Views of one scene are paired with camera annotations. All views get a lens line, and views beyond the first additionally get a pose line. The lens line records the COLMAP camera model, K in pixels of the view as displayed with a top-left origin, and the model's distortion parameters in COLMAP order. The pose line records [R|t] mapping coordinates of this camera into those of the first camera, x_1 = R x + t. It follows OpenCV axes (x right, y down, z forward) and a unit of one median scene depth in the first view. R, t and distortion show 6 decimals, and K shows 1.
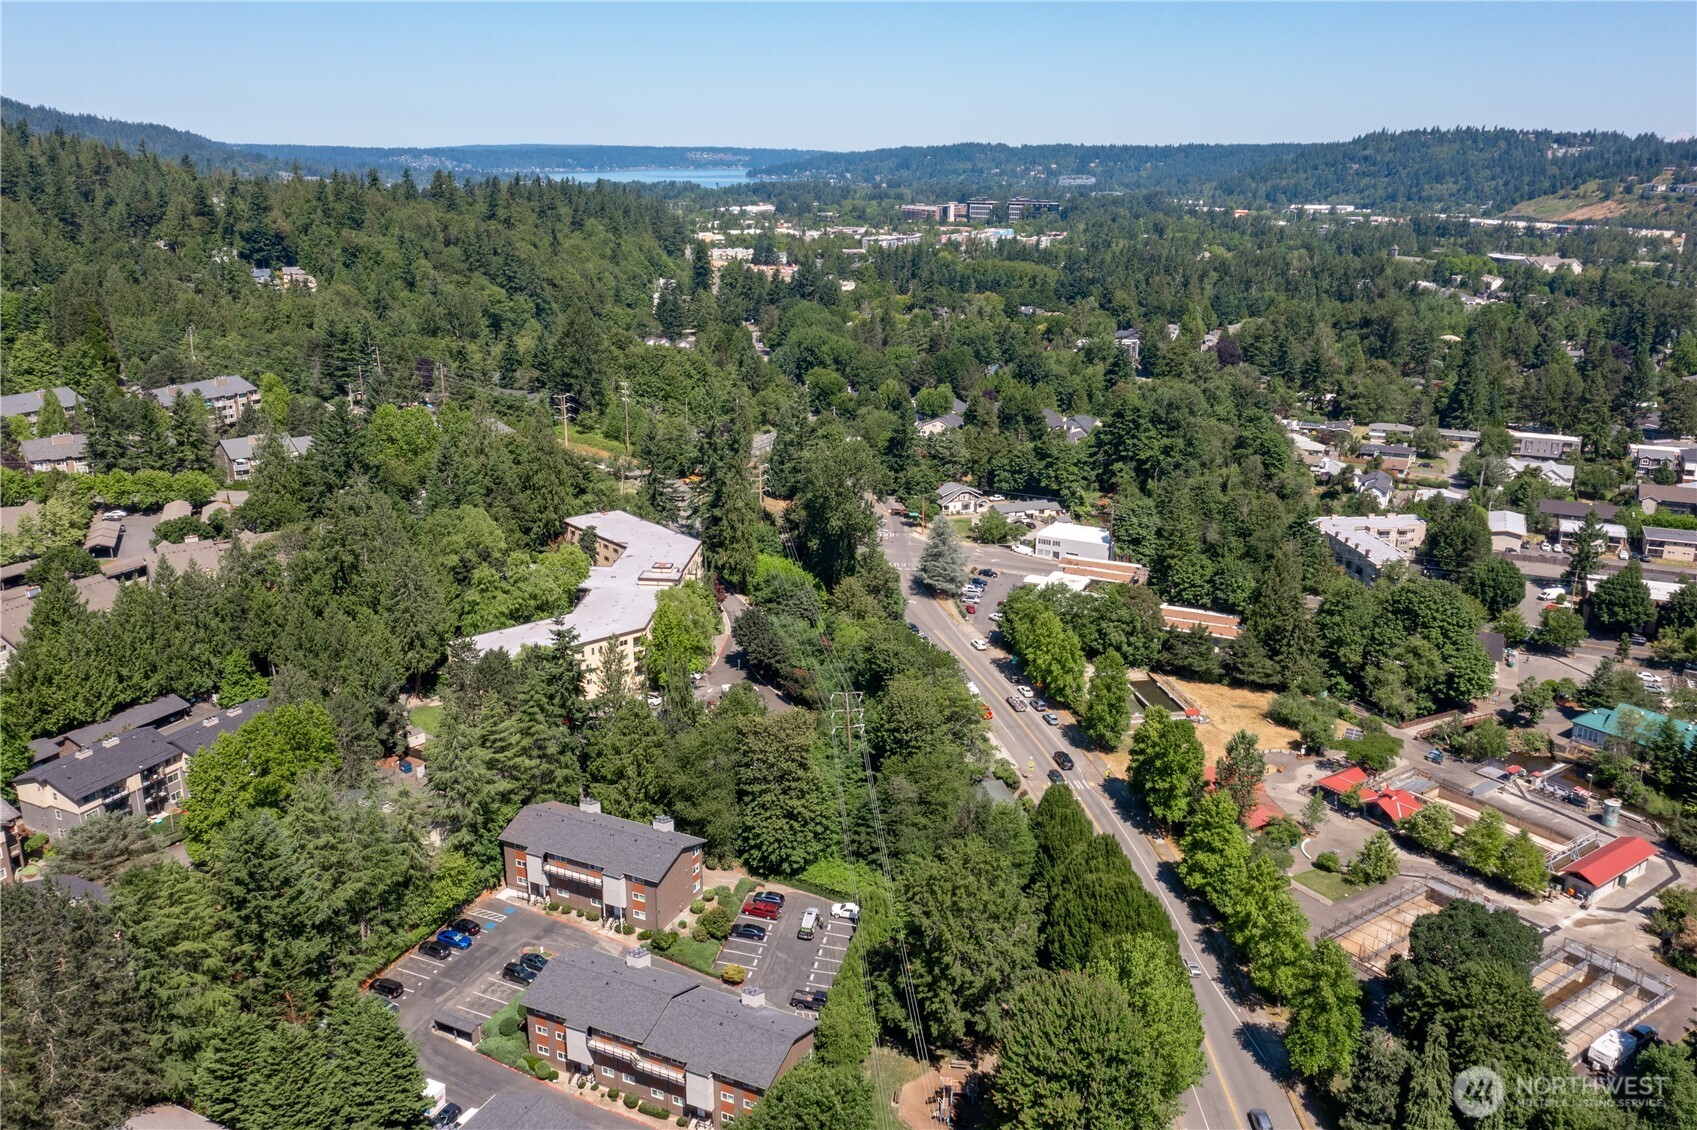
lens RADIAL K [[1372.8, 0, 850.5], [0, 1372.8, 570.8], [0, 0, 1]] dist [-0.010733, 0.000606]
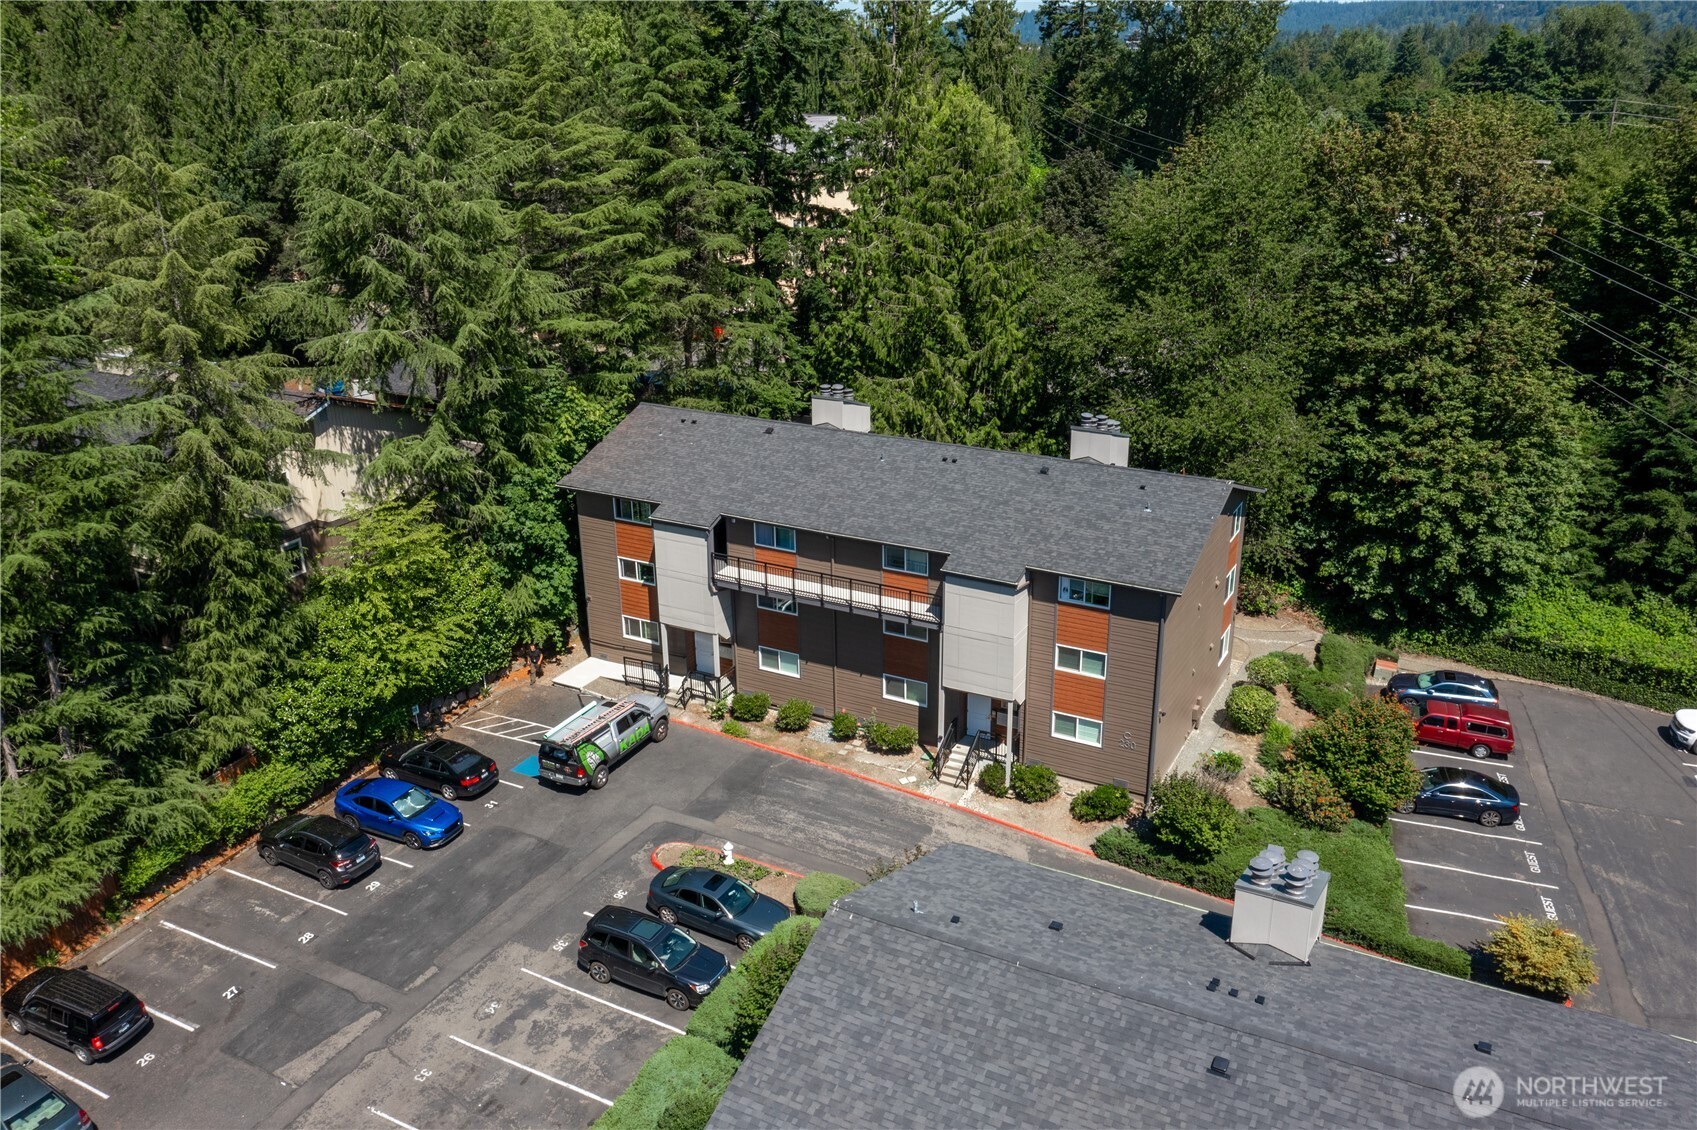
lens RADIAL K [[1372.8, 0, 846.8], [0, 1372.8, 560.8], [0, 0, 1]] dist [-0.010733, 0.000606]
pose [[0.998487, -0.000402, -0.054990, -0.182434], [0.003740, 0.998154, 0.060622, 0.199129], [0.054864, -0.060736, 0.996645, 0.722908]]
